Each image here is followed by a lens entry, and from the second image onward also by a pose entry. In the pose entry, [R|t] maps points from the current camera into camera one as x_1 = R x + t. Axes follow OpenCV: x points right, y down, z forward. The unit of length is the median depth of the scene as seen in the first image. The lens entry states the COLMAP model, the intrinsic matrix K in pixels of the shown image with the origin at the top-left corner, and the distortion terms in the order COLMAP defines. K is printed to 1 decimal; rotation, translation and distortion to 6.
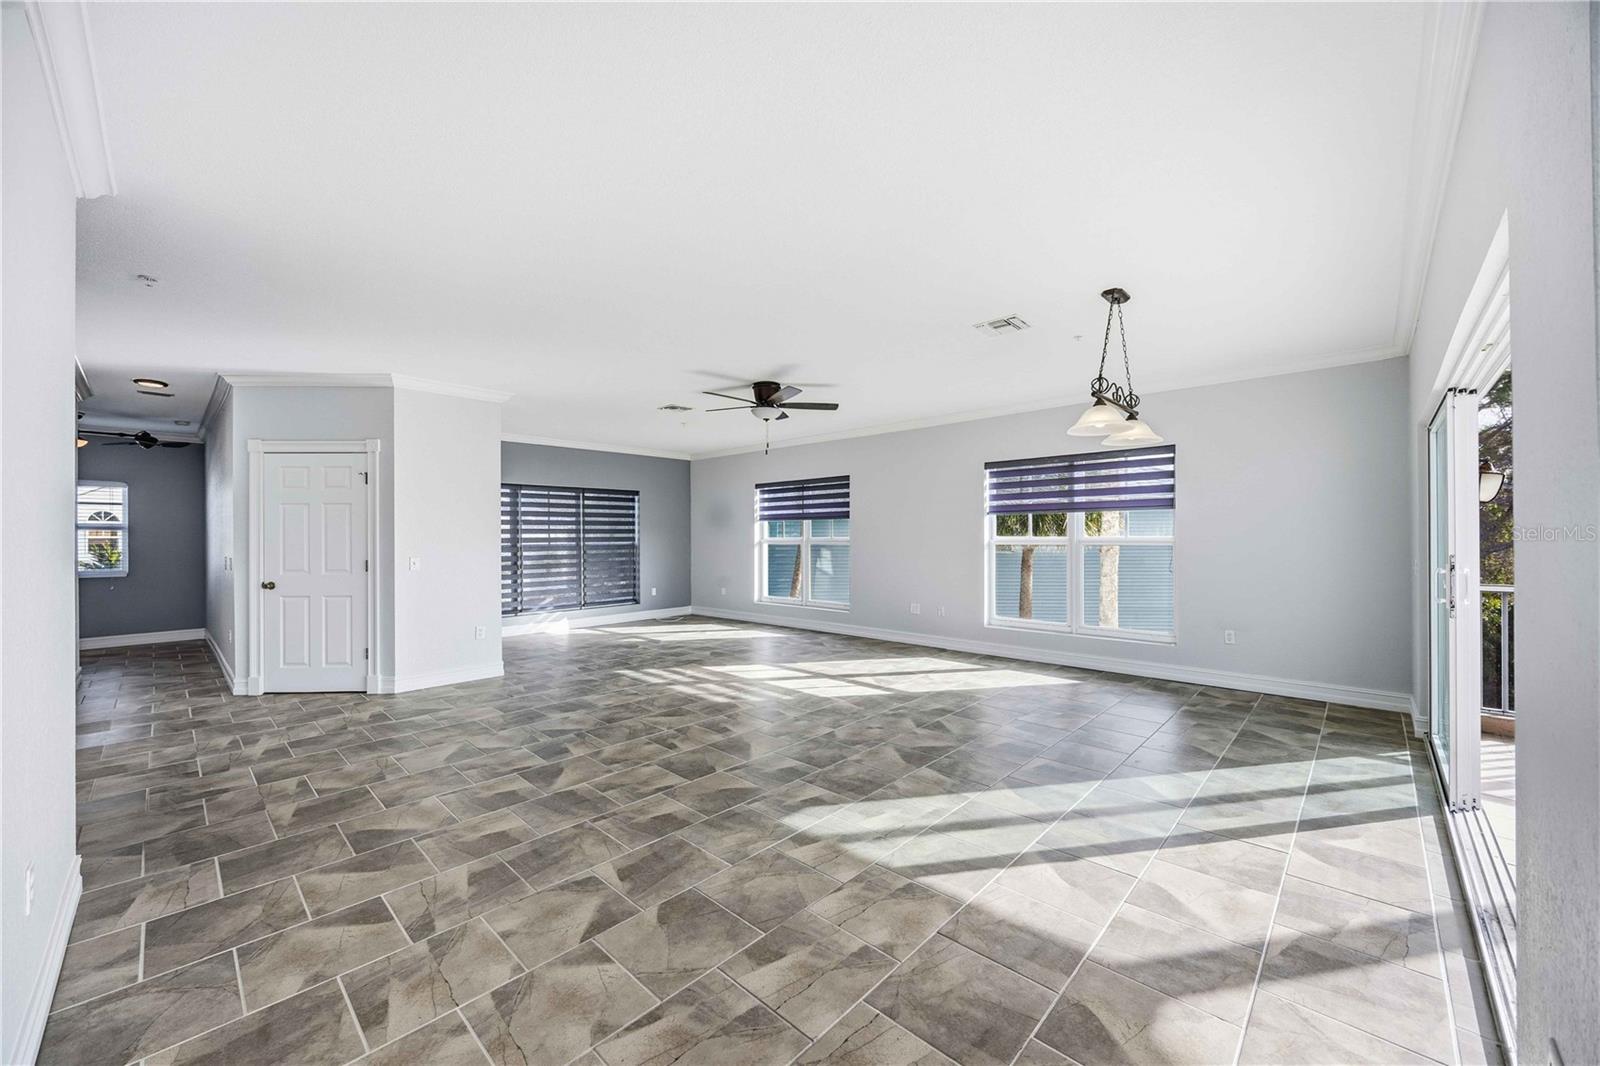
lens RADIAL K [[609.0, 0, 795.0], [0, 609.0, 537.2], [0, 0, 1]] dist [-0.003613, -0.000493]
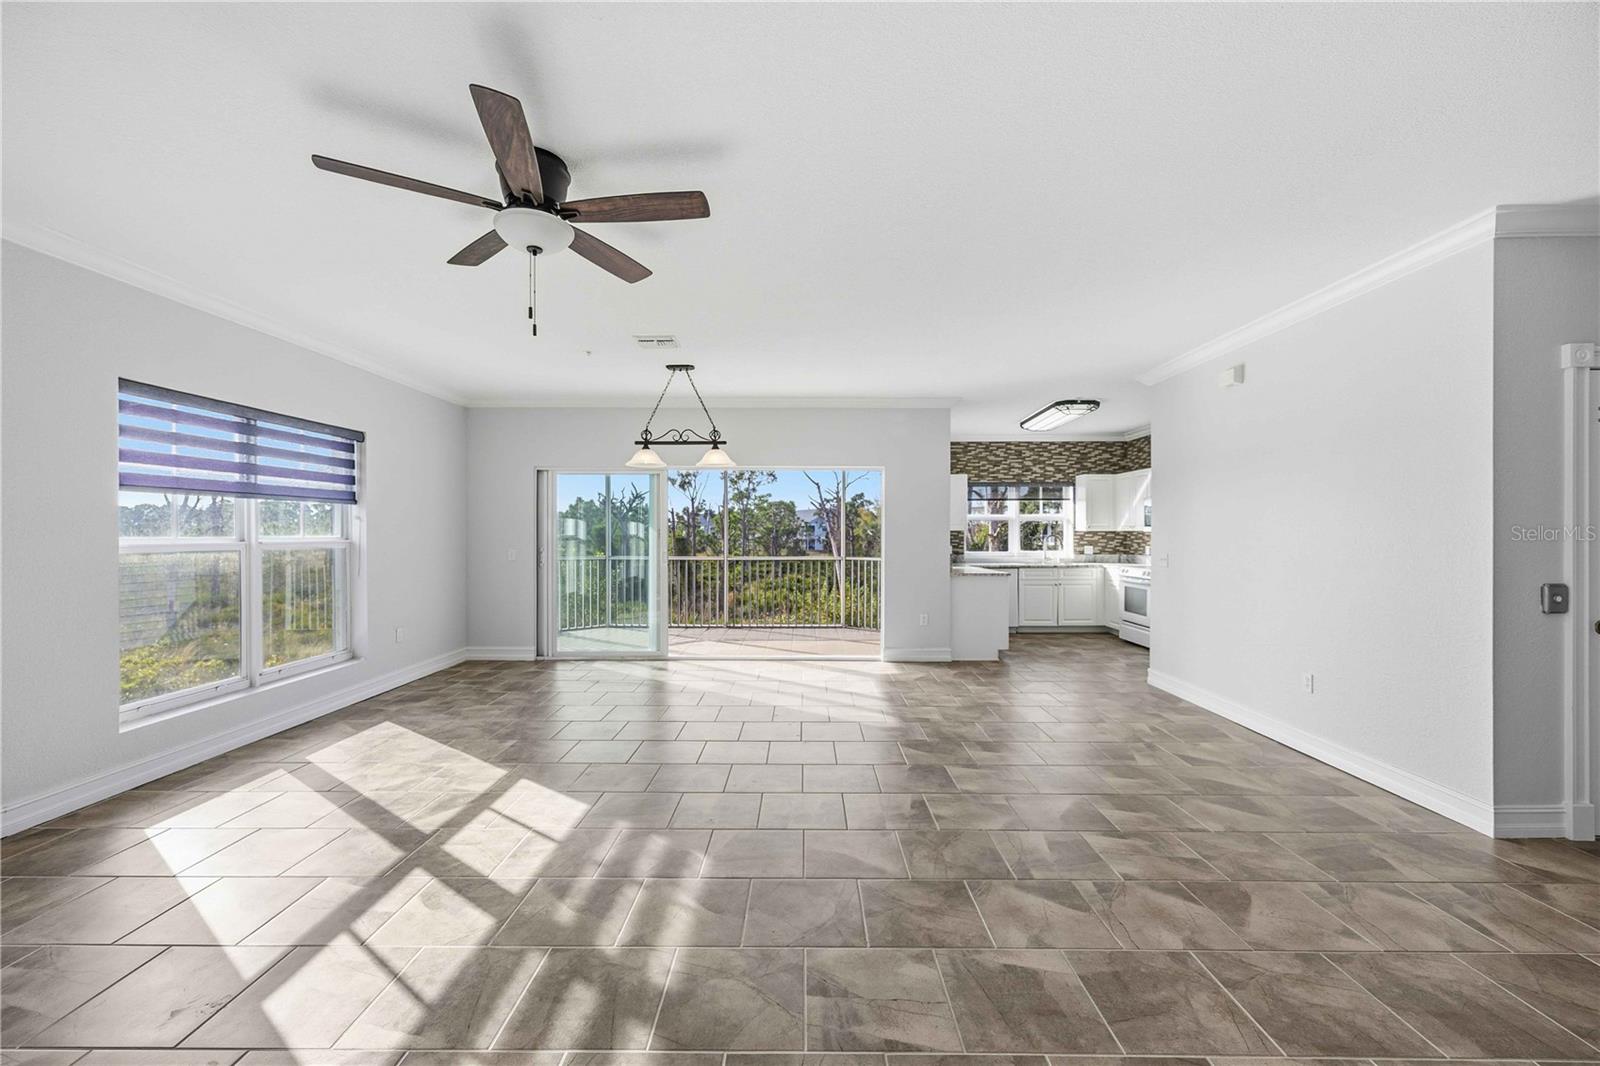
lens RADIAL K [[625.2, 0, 794.2], [0, 625.2, 536.9], [0, 0, 1]] dist [0.001338, 0.000342]
pose [[-0.680188, -0.001685, 0.733035, -0.524891], [0.003215, 0.999981, 0.005281, -0.002746], [-0.733030, 0.005948, -0.680170, 1.277395]]
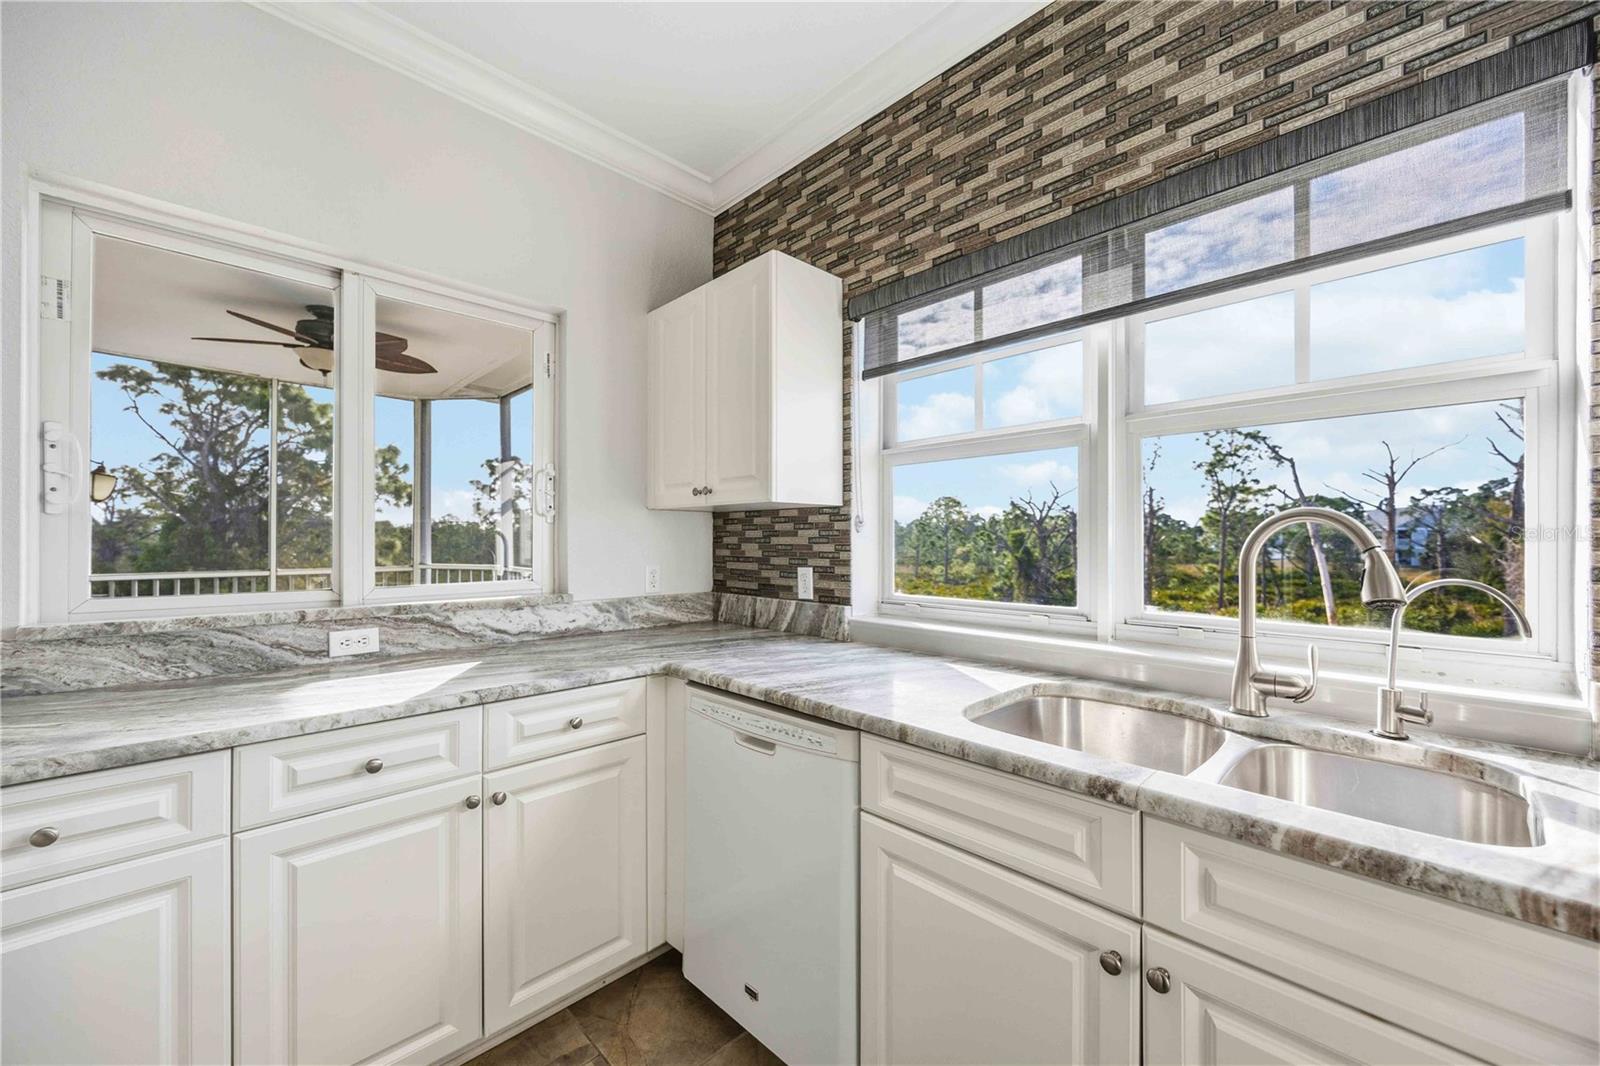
lens RADIAL K [[609.0, 0, 805.0], [0, 609.0, 539.7], [0, 0, 1]] dist [-0.003613, -0.000493]
pose [[0.024469, 0.004191, 0.999692, 0.038450], [-0.000577, 0.999991, -0.004178, 0.015564], [-0.999700, -0.000475, 0.024471, -0.261457]]
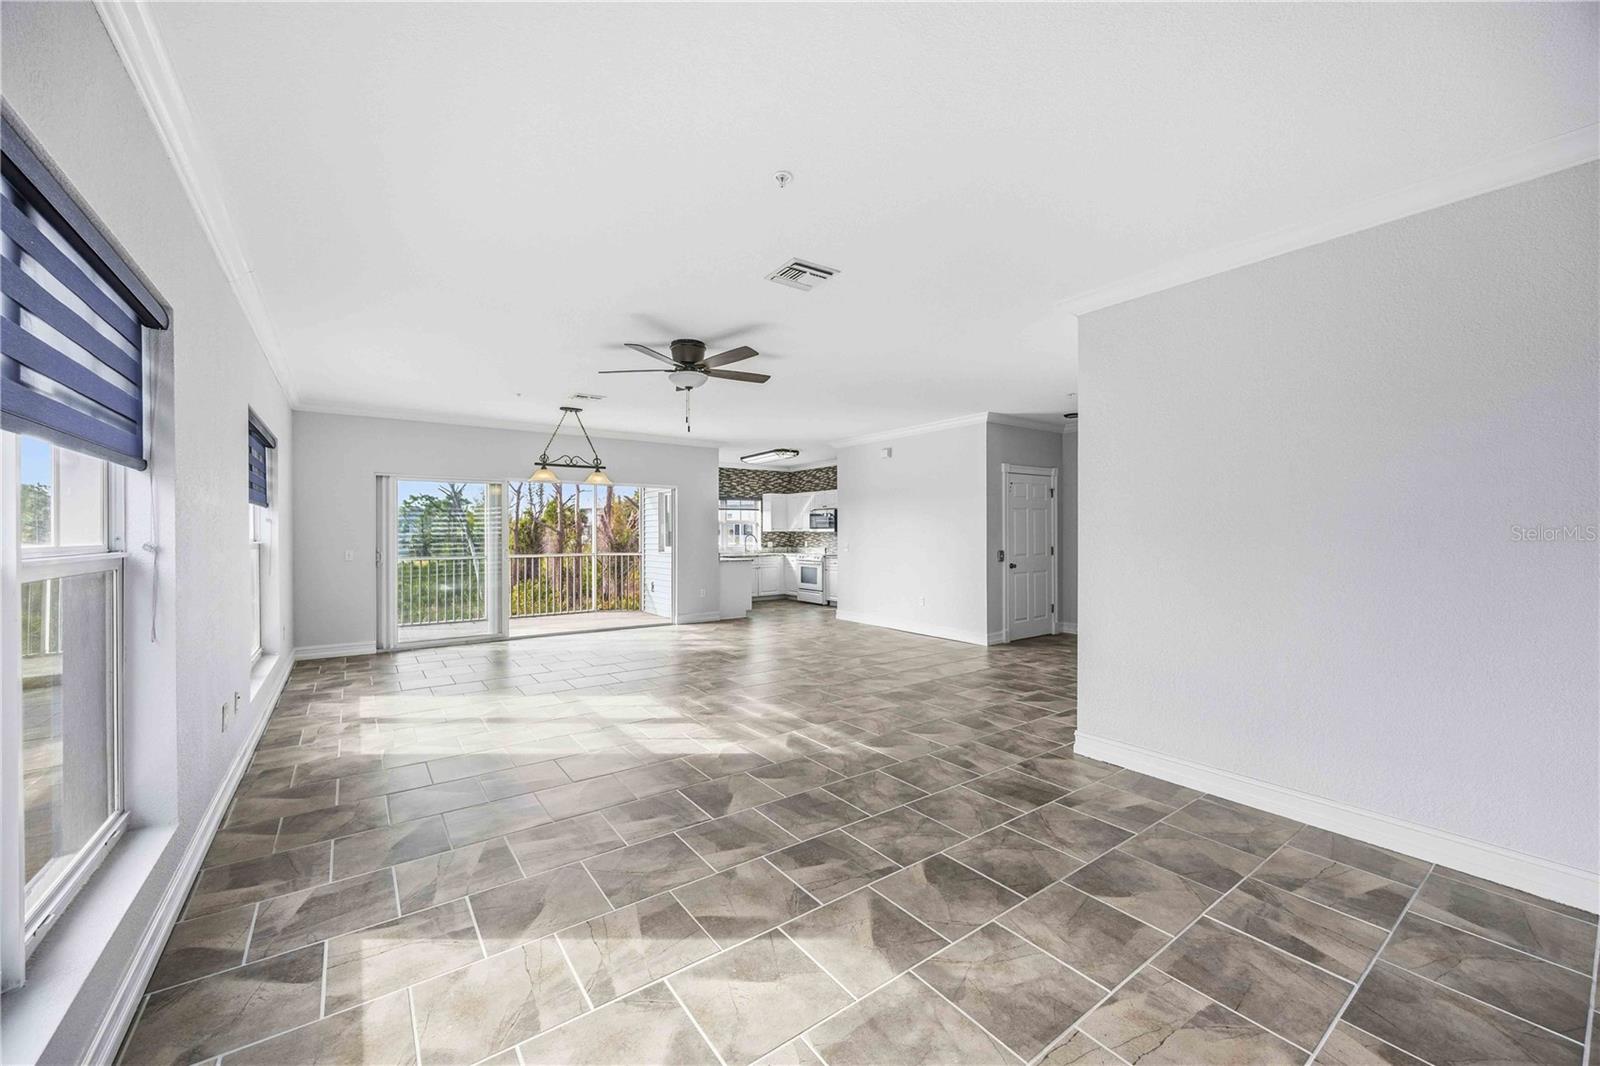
lens RADIAL K [[625.2, 0, 781.3], [0, 625.2, 528.5], [0, 0, 1]] dist [0.001338, 0.000342]
pose [[-0.978592, 0.008748, 0.205624, -0.369951], [0.007557, 0.999950, -0.006579, -0.003407], [-0.205671, -0.004884, -0.978609, 1.973613]]
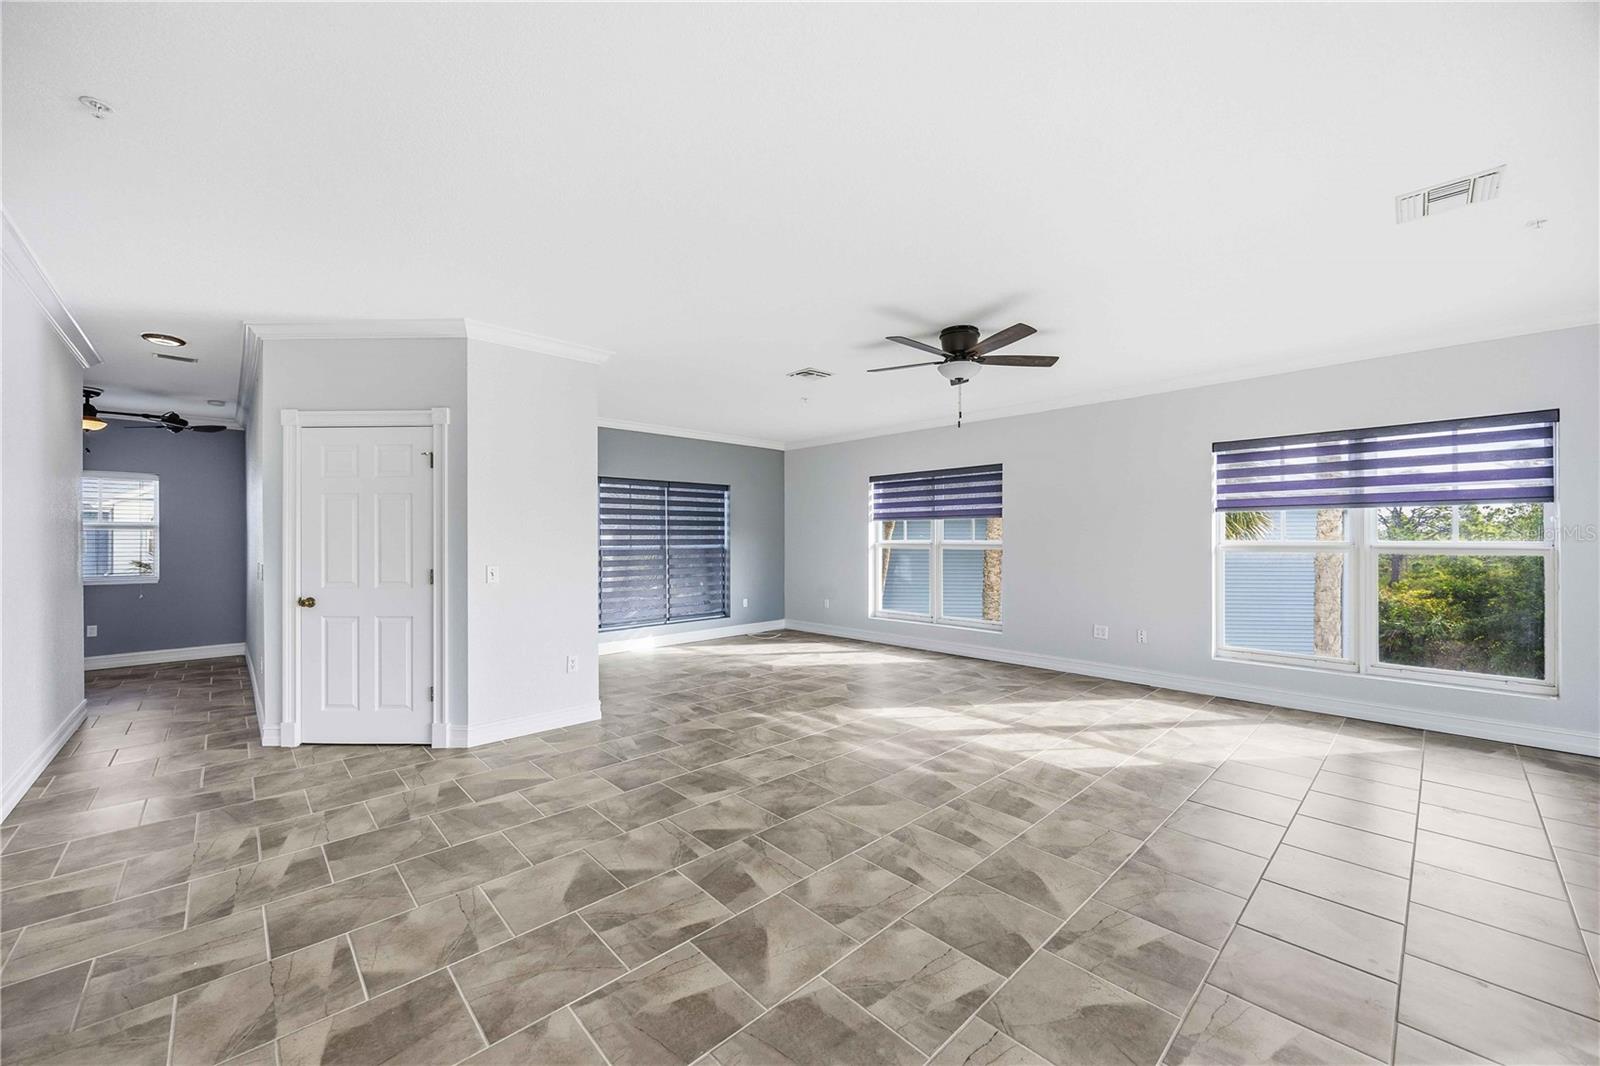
lens RADIAL K [[609.0, 0, 794.3], [0, 609.0, 541.3], [0, 0, 1]] dist [-0.003613, -0.000493]
pose [[0.998332, 0.003459, -0.057637, -0.222288], [-0.003256, 0.999988, 0.003622, -0.001220], [0.057649, -0.003428, 0.998331, 0.286139]]
